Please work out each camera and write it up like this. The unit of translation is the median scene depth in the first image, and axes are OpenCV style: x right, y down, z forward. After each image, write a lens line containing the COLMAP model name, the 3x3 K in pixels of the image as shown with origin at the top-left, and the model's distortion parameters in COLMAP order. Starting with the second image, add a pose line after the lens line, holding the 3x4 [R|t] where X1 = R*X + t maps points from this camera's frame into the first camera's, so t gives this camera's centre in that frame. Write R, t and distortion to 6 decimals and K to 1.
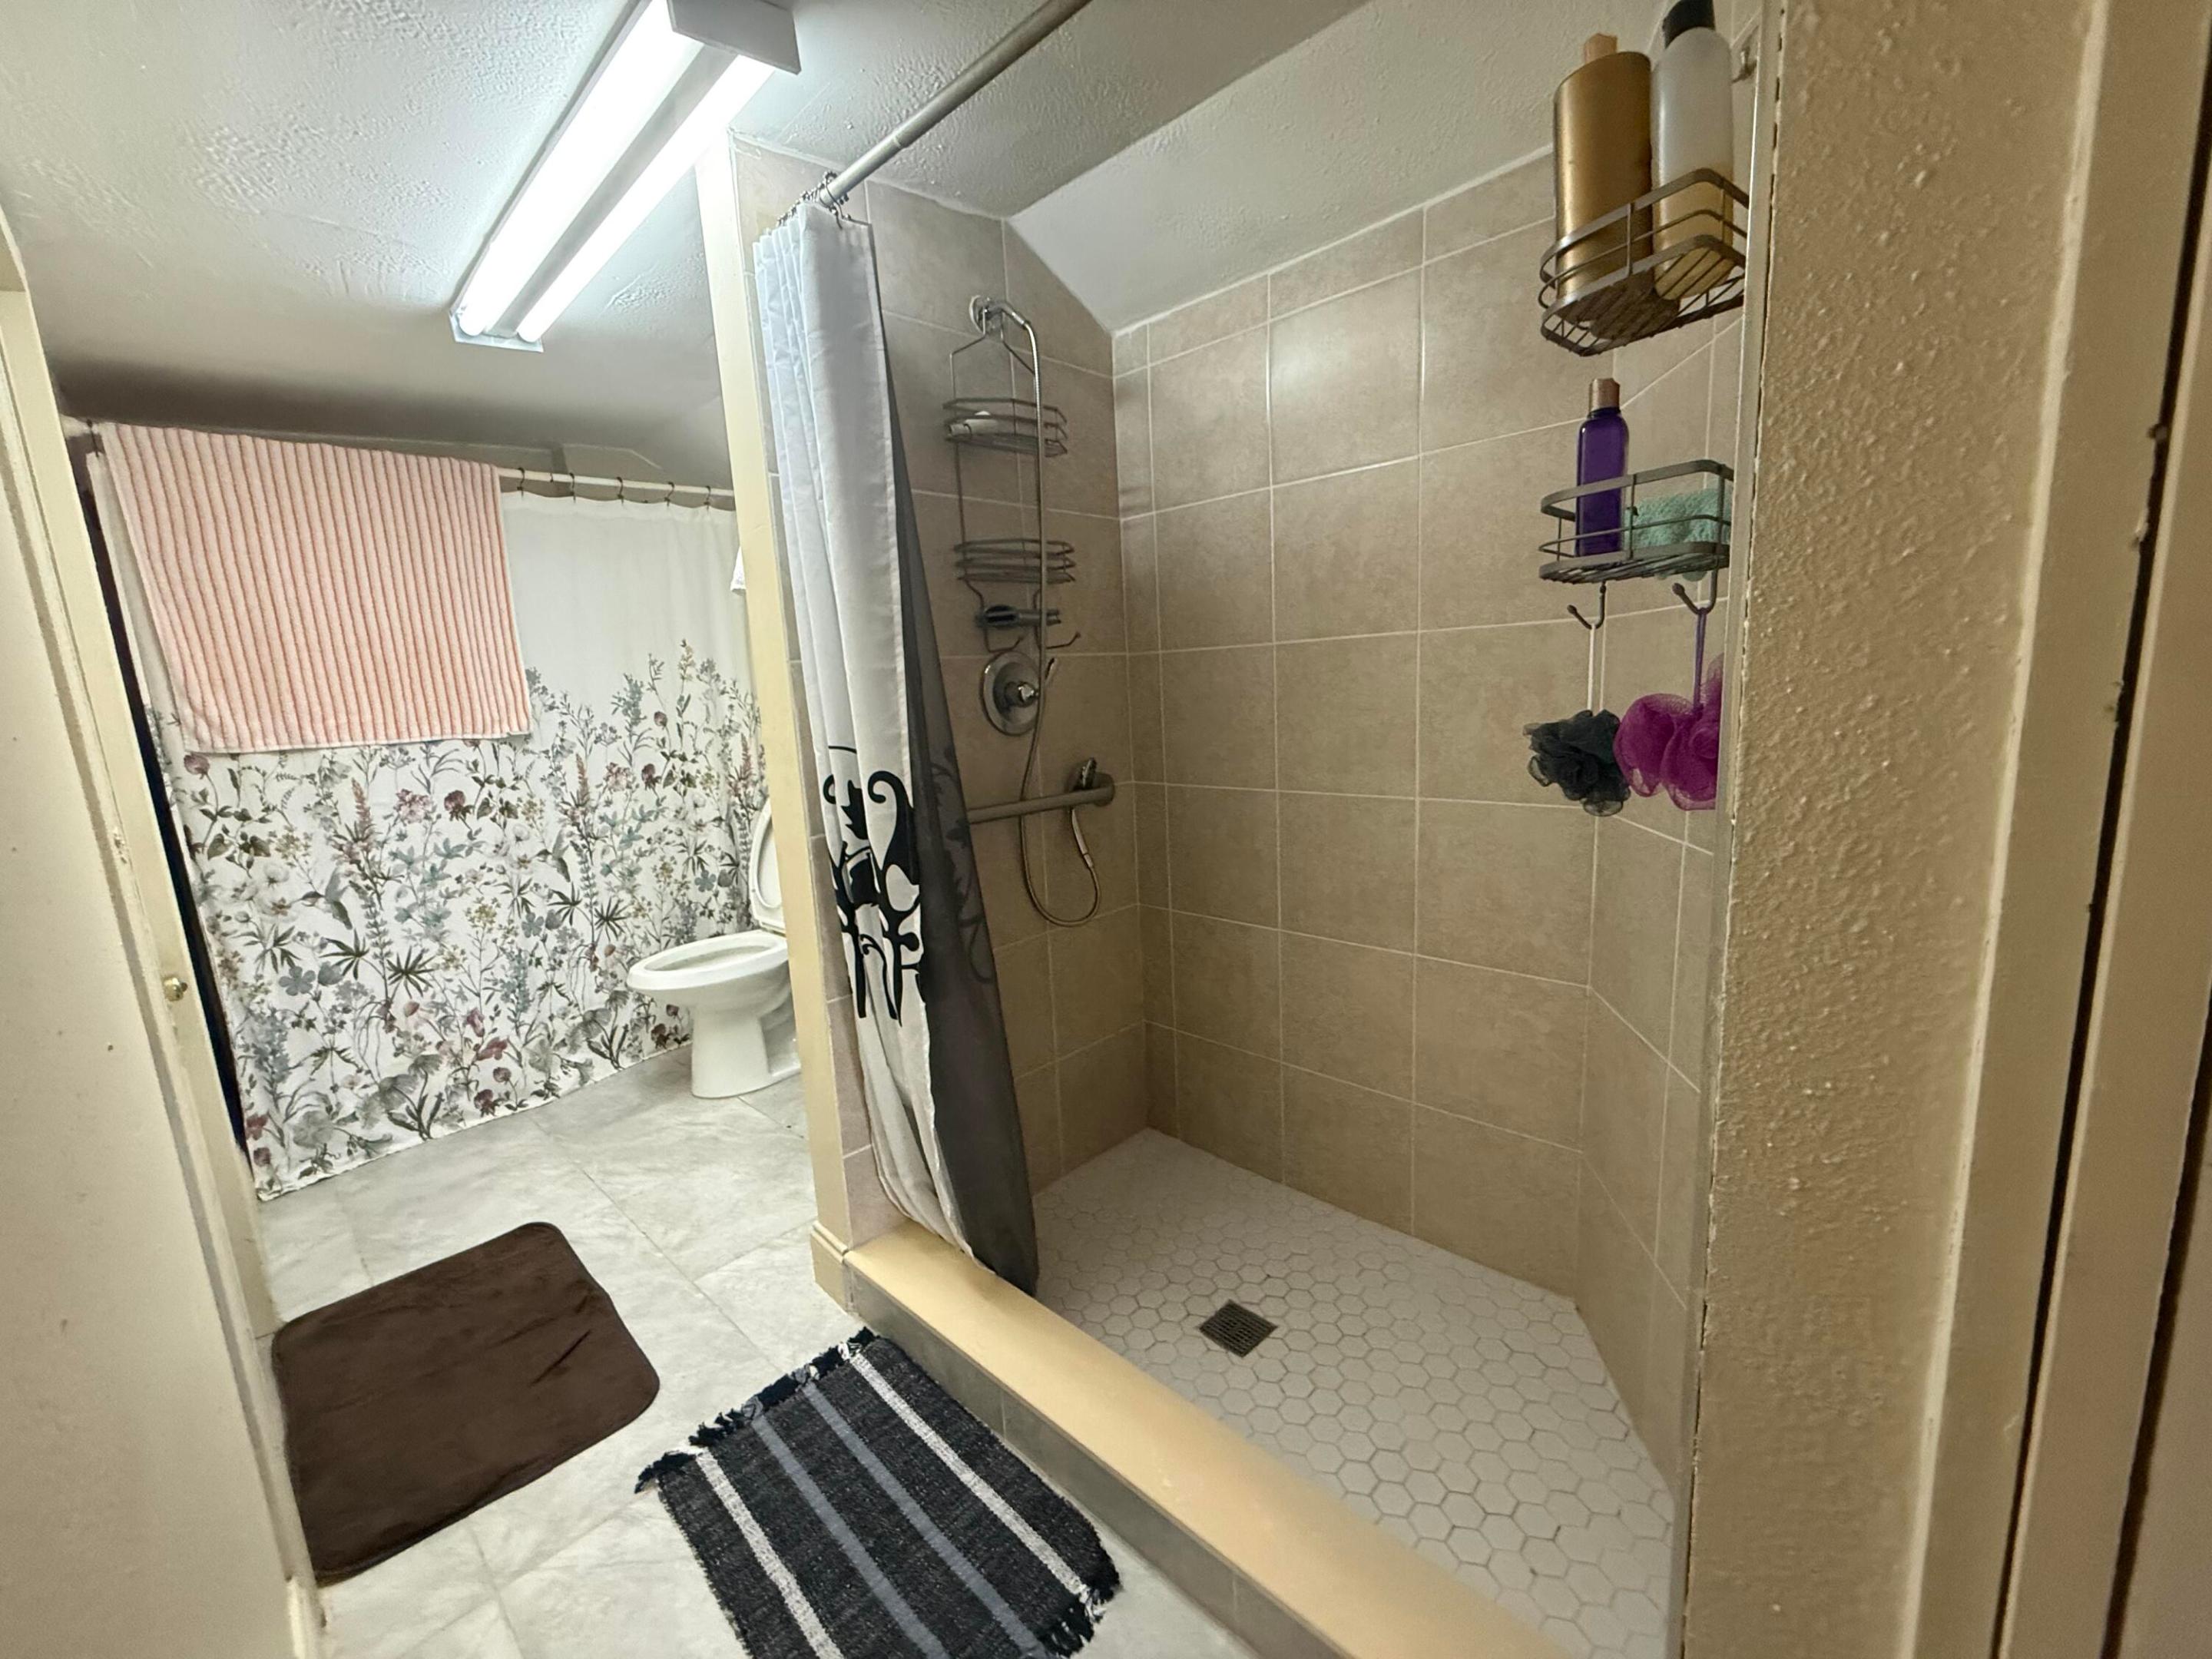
lens RADIAL K [[884.4, 0, 1103.6], [0, 884.4, 827.2], [0, 0, 1]] dist [0.000248, 0.000147]
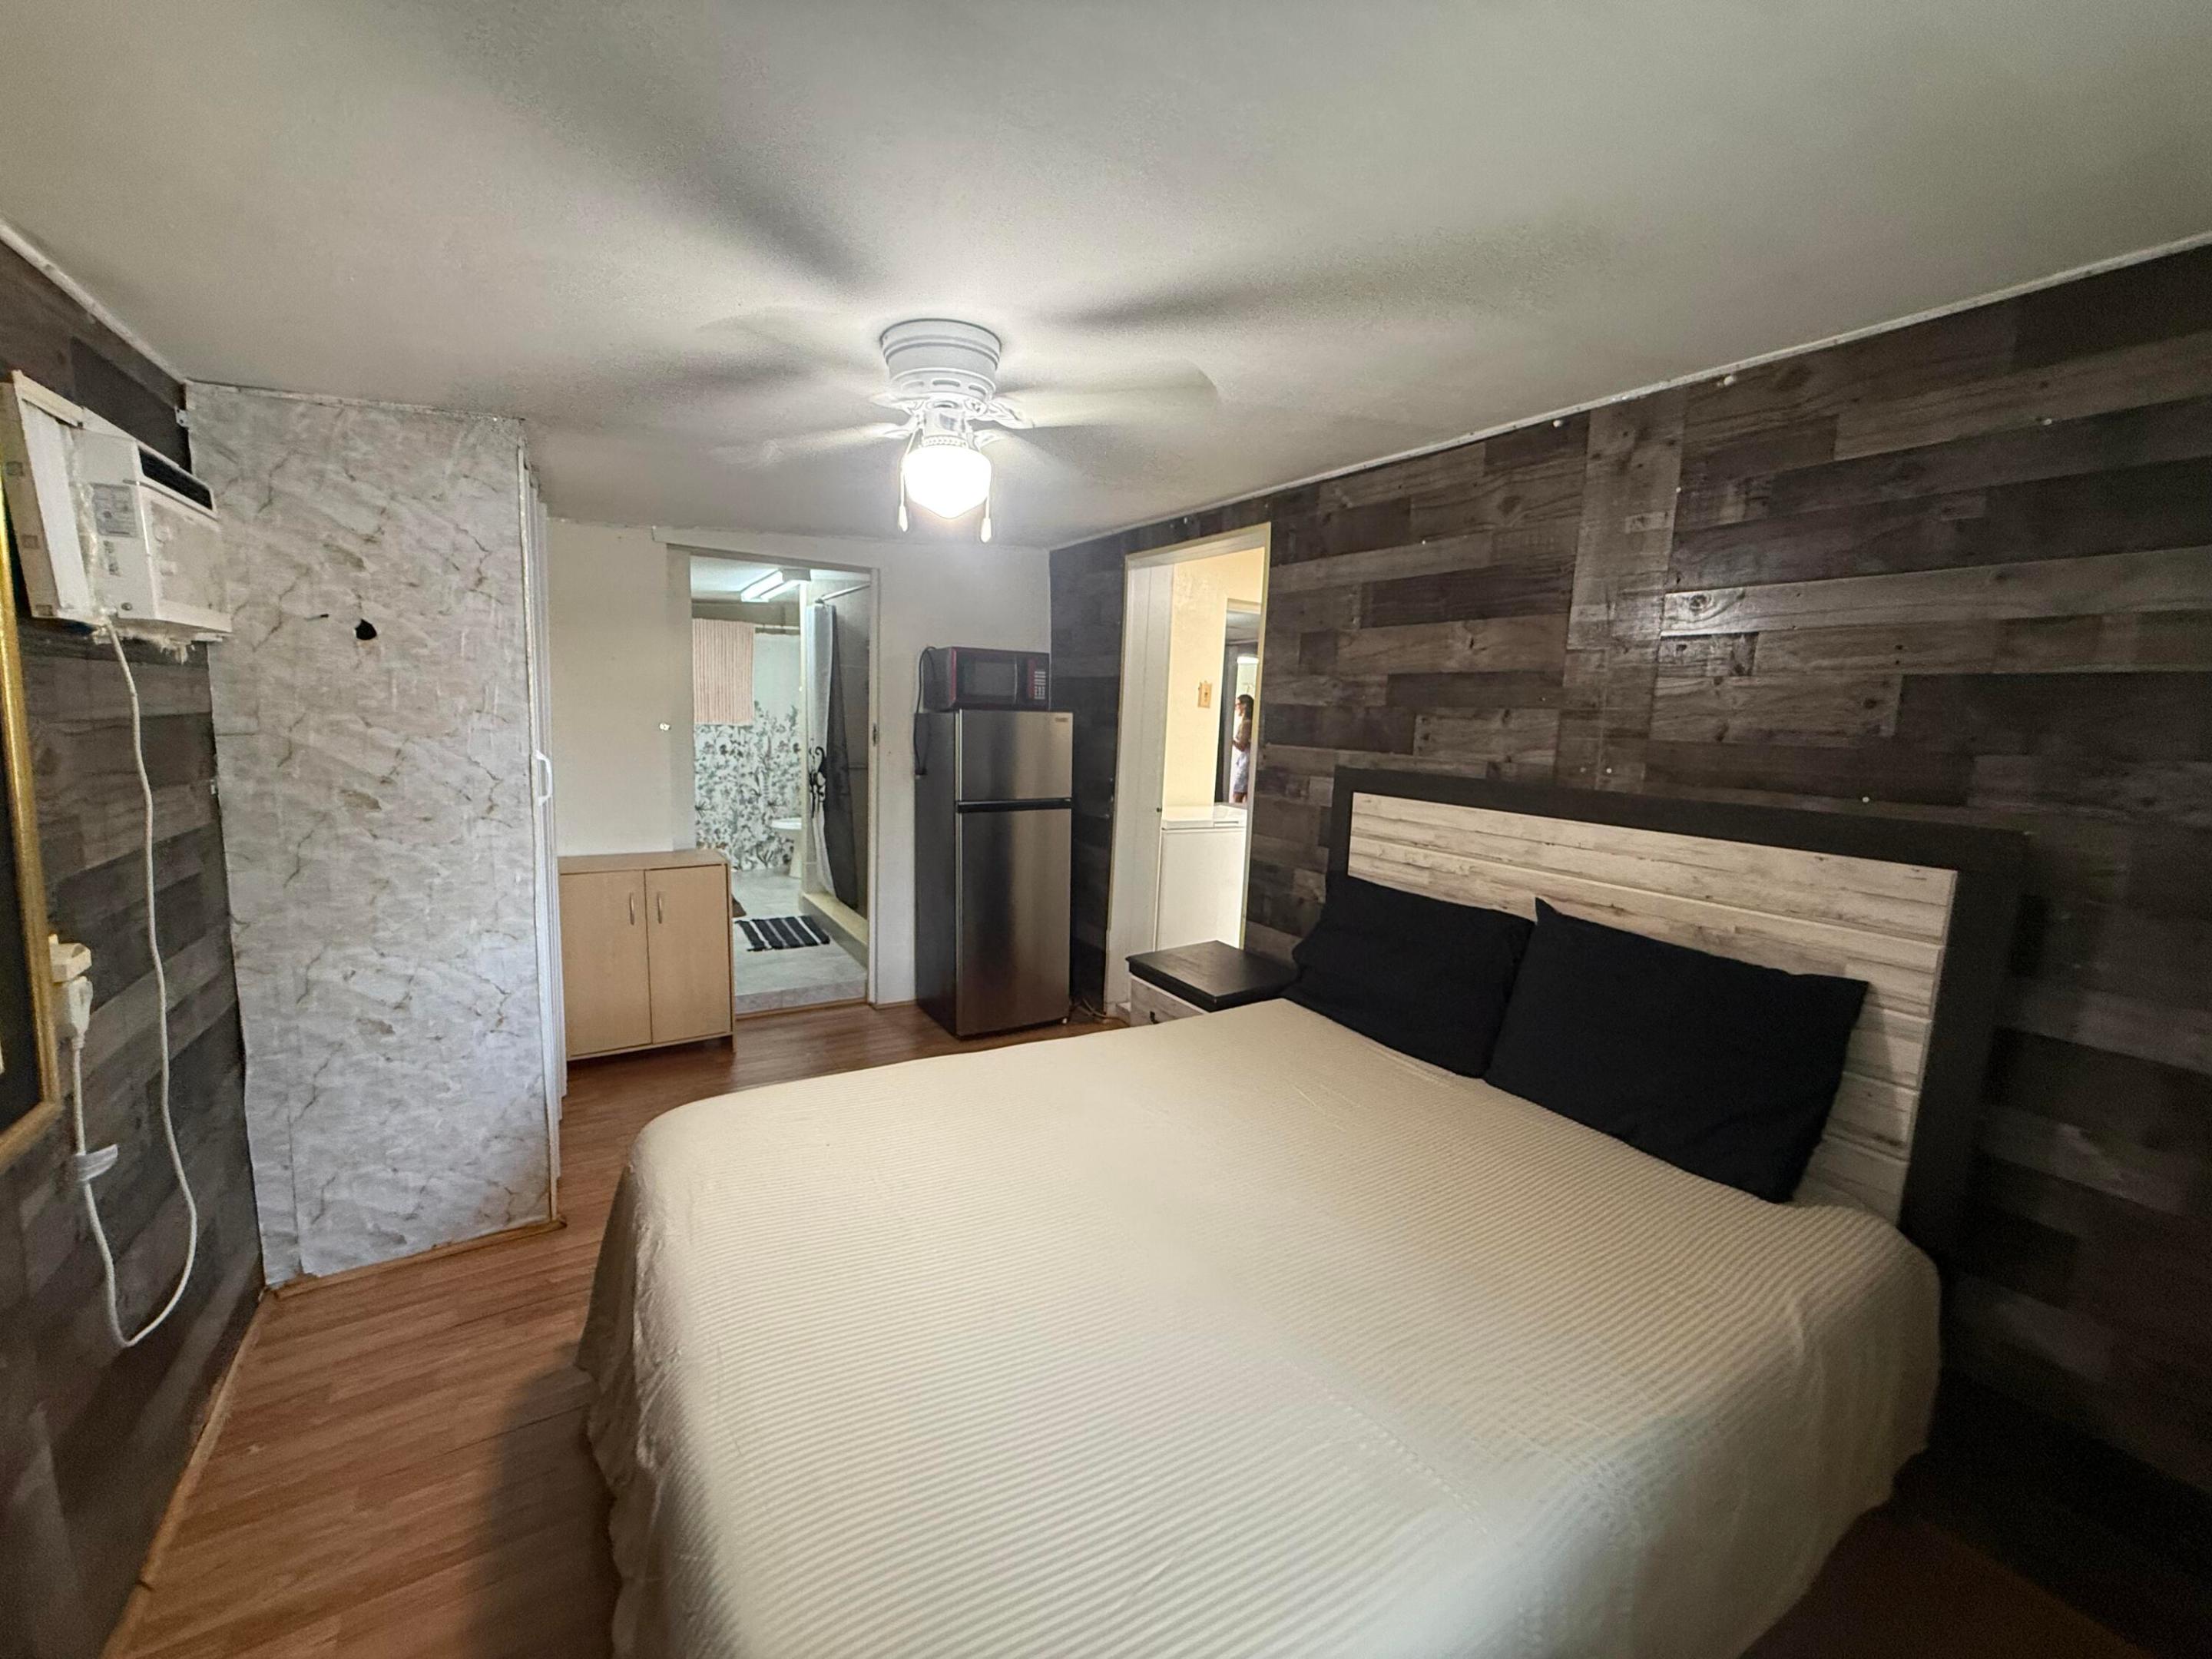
lens RADIAL K [[905.2, 0, 1097.6], [0, 905.2, 821.1], [0, 0, 1]] dist [0.012853, 0.000318]
pose [[0.960351, 0.121595, -0.250881, 0.988985], [-0.131873, 0.990964, -0.024505, 0.098509], [0.245635, 0.056617, 0.967708, -1.260706]]
